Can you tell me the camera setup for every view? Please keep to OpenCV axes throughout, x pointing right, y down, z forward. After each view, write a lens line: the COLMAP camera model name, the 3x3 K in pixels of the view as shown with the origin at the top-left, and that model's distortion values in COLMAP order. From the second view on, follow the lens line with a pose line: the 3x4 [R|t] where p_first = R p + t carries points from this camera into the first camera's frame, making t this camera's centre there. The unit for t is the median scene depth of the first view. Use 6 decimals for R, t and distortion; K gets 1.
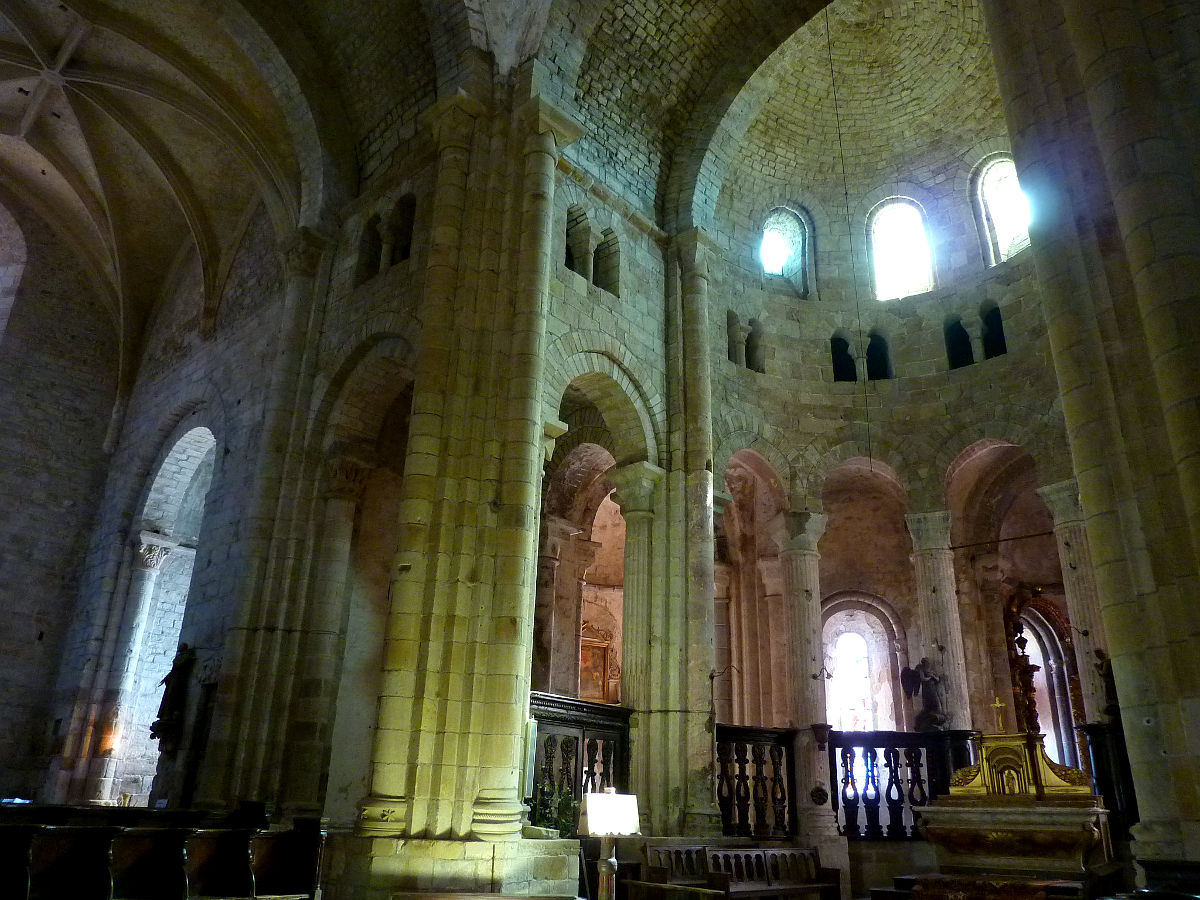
lens RADIAL K [[888.8, 0, 596.8], [0, 888.8, 449.4], [0, 0, 1]] dist [-0.030639, -0.001988]
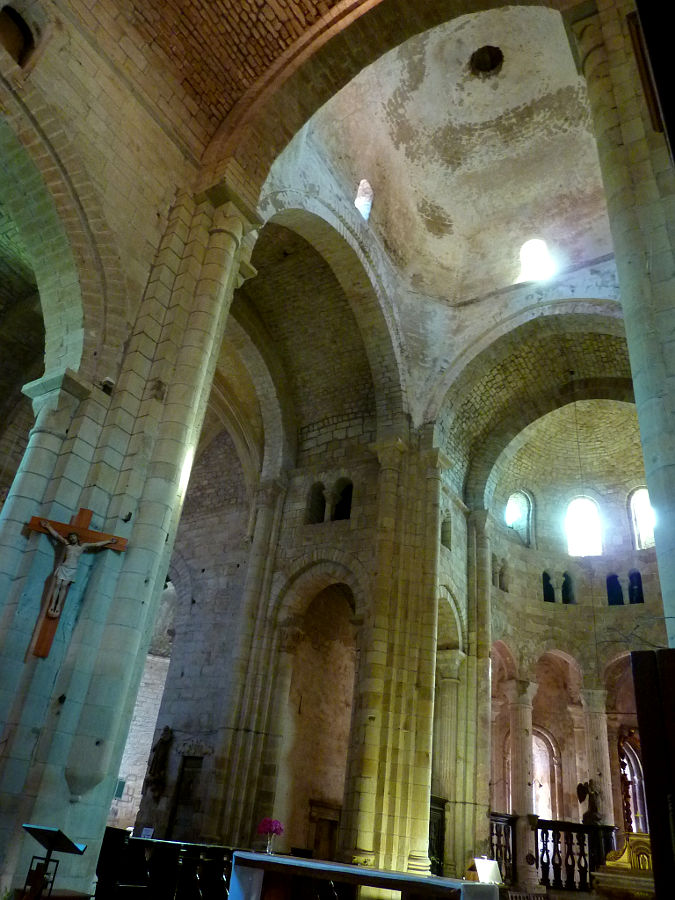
lens RADIAL K [[666.6, 0, 331.4], [0, 666.6, 445.9], [0, 0, 1]] dist [-0.030639, -0.001988]
pose [[0.981935, 0.157141, 0.105404, -0.383418], [-0.140737, 0.978882, -0.148264, -0.146901], [-0.126477, 0.130751, 0.983315, -0.302935]]
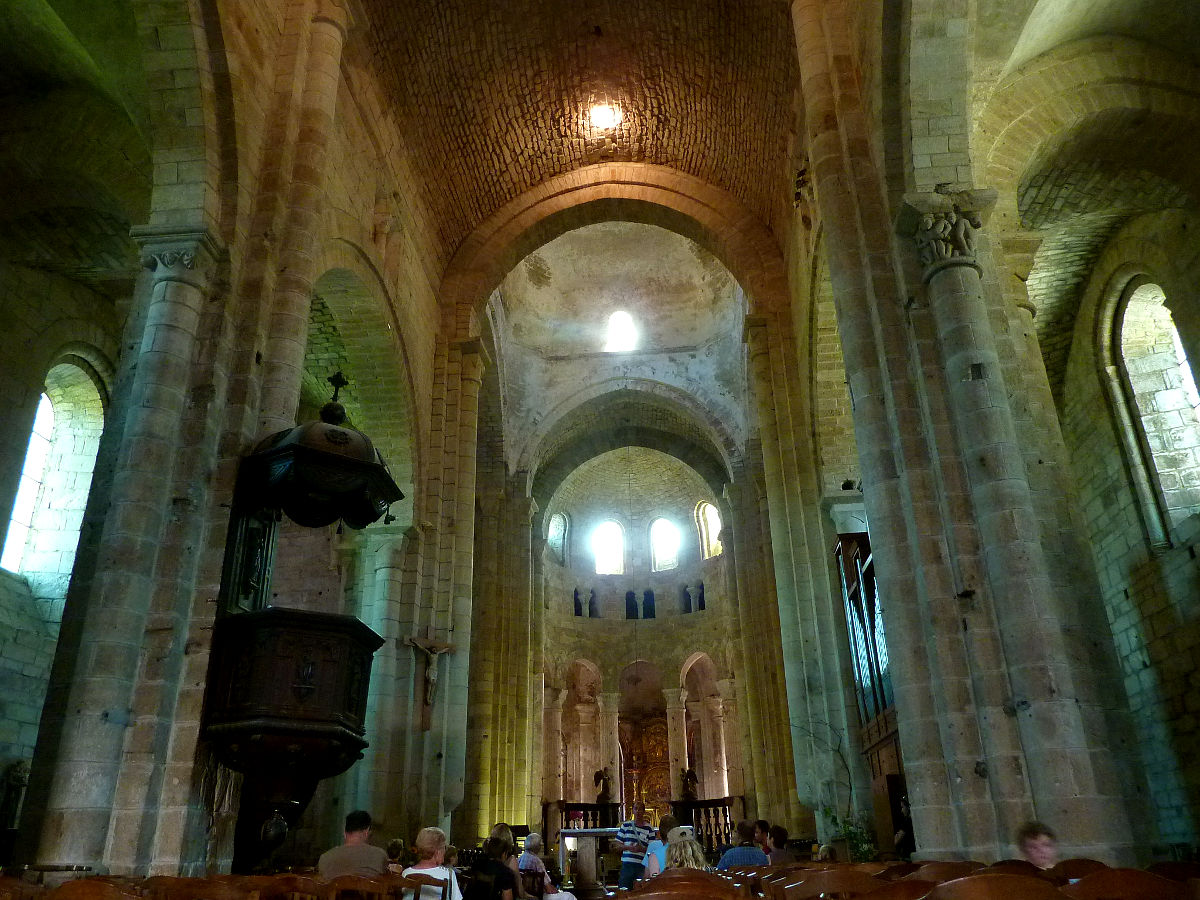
lens RADIAL K [[888.8, 0, 604.6], [0, 888.8, 437.6], [0, 0, 1]] dist [-0.030639, -0.001988]
pose [[0.798342, 0.218066, 0.561336, -1.005835], [-0.182822, 0.975905, -0.119103, -0.282402], [-0.573783, -0.007540, 0.818973, -0.723814]]
